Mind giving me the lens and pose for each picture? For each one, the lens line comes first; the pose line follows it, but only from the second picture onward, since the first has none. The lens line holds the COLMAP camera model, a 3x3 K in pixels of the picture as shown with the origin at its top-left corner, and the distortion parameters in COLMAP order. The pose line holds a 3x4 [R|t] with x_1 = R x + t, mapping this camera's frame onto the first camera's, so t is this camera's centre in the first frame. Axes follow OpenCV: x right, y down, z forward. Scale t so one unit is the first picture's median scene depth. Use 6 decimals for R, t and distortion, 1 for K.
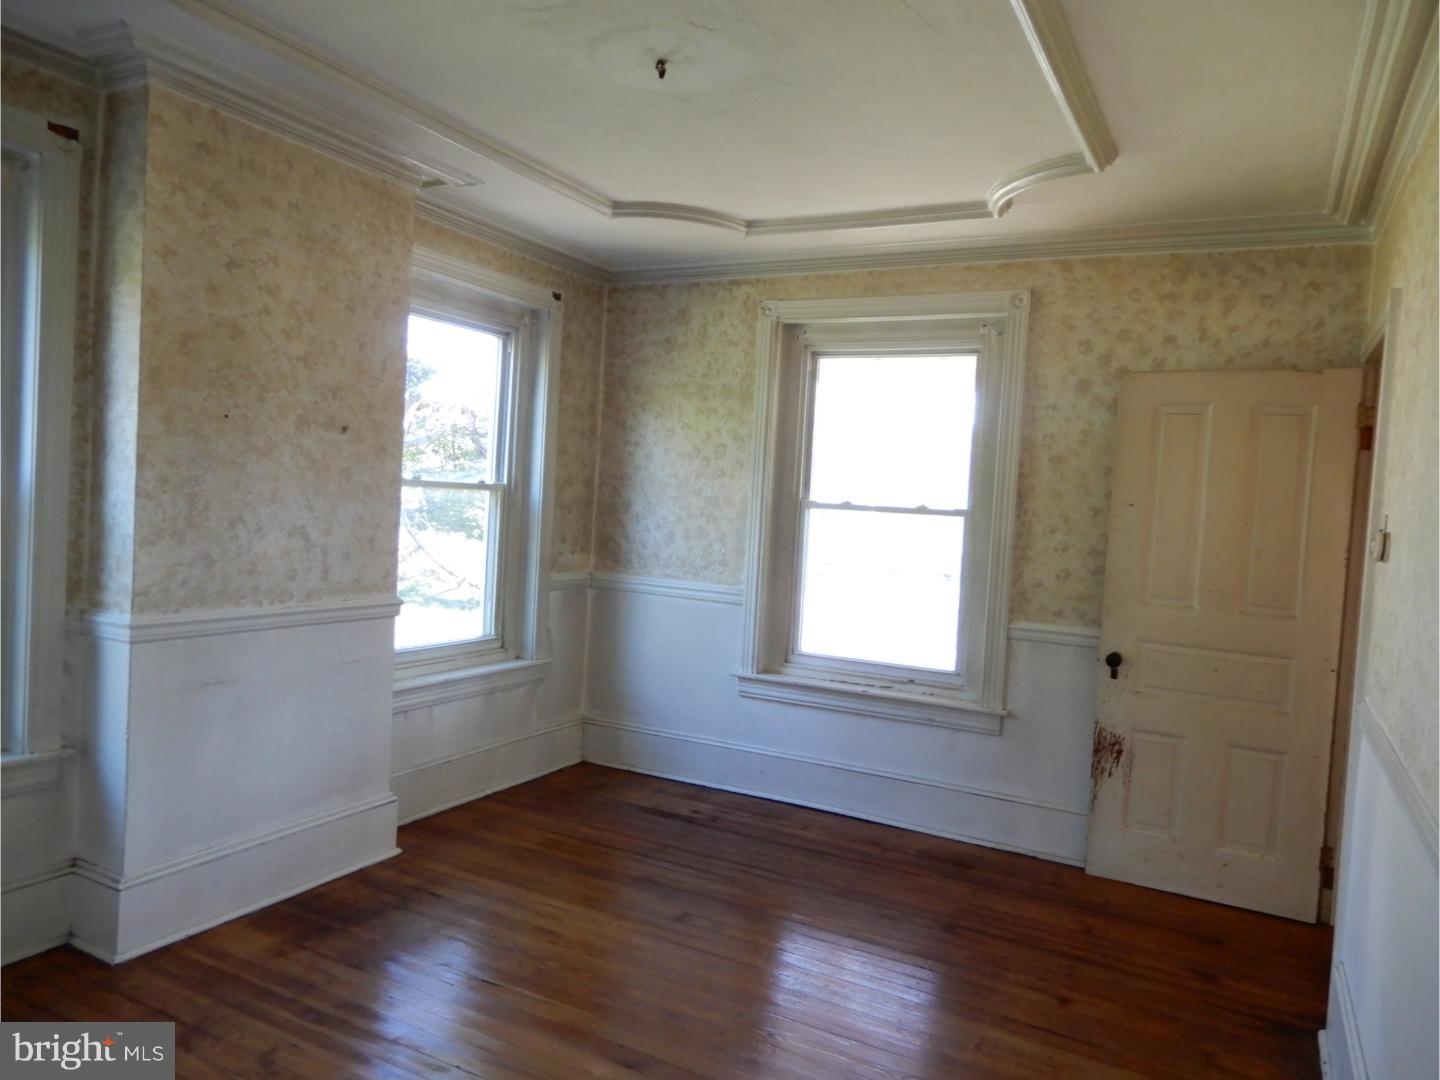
lens RADIAL K [[1023.2, 0, 719.6], [0, 1023.2, 541.5], [0, 0, 1]] dist [0.011931, -0.008775]
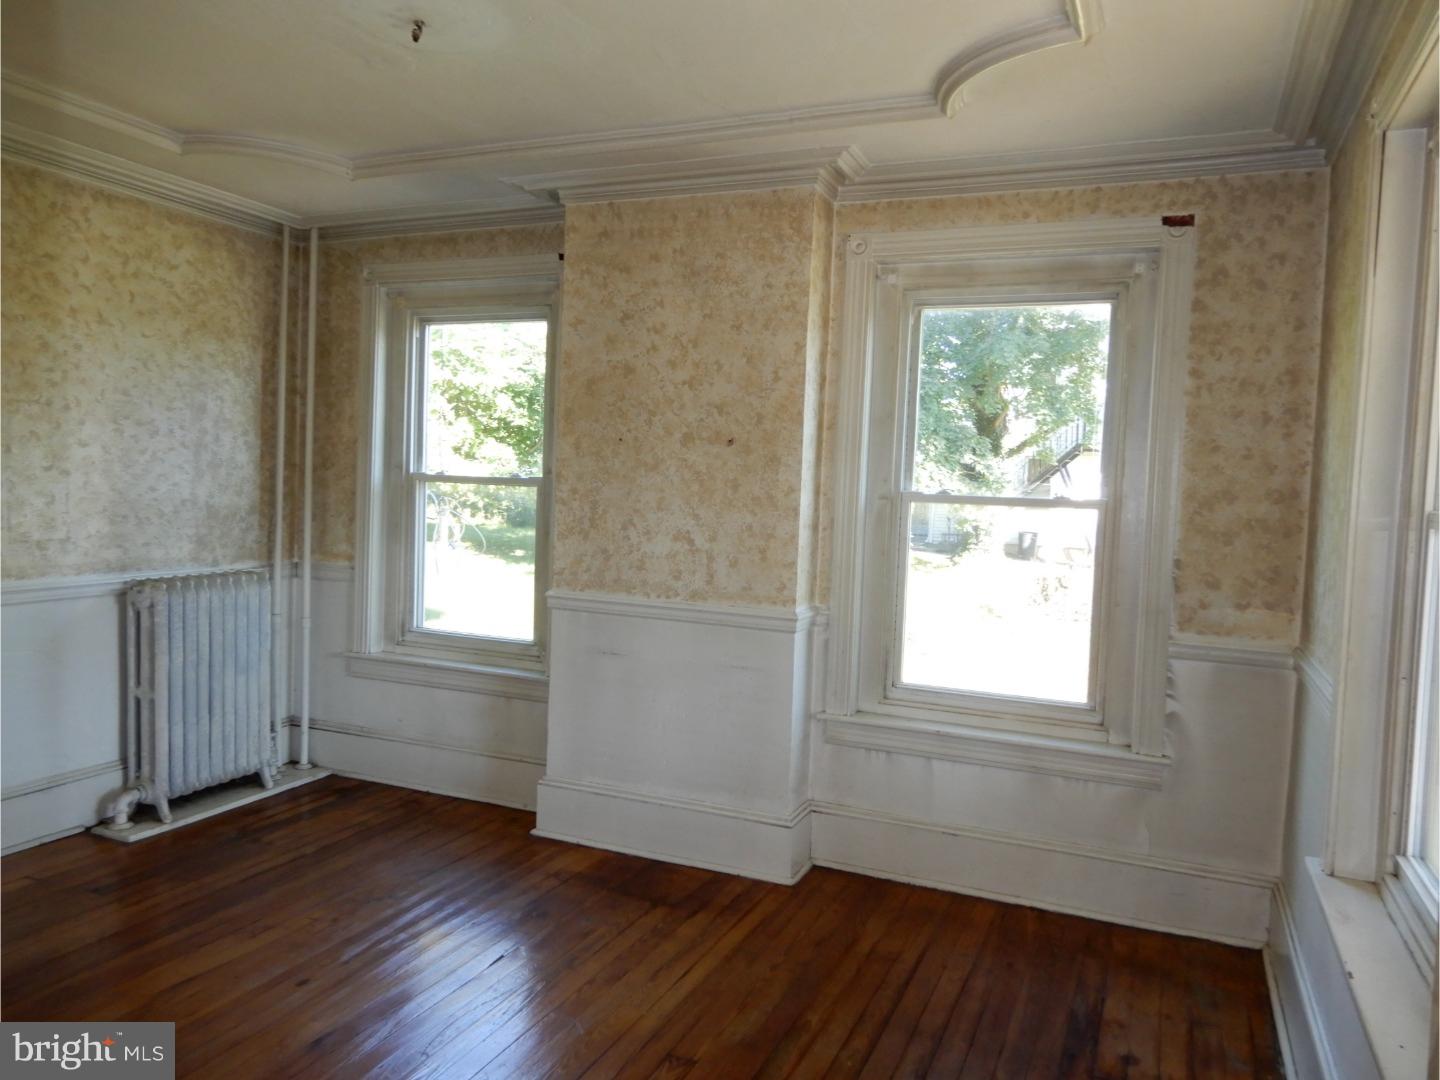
lens RADIAL K [[1019.8, 0, 713.9], [0, 1019.8, 537.0], [0, 0, 1]] dist [-0.001886, 0.003881]
pose [[0.072948, 0.001391, -0.997335, 0.705430], [-0.077075, 0.997016, -0.004247, -0.007065], [0.994353, 0.077179, 0.072838, 0.955107]]
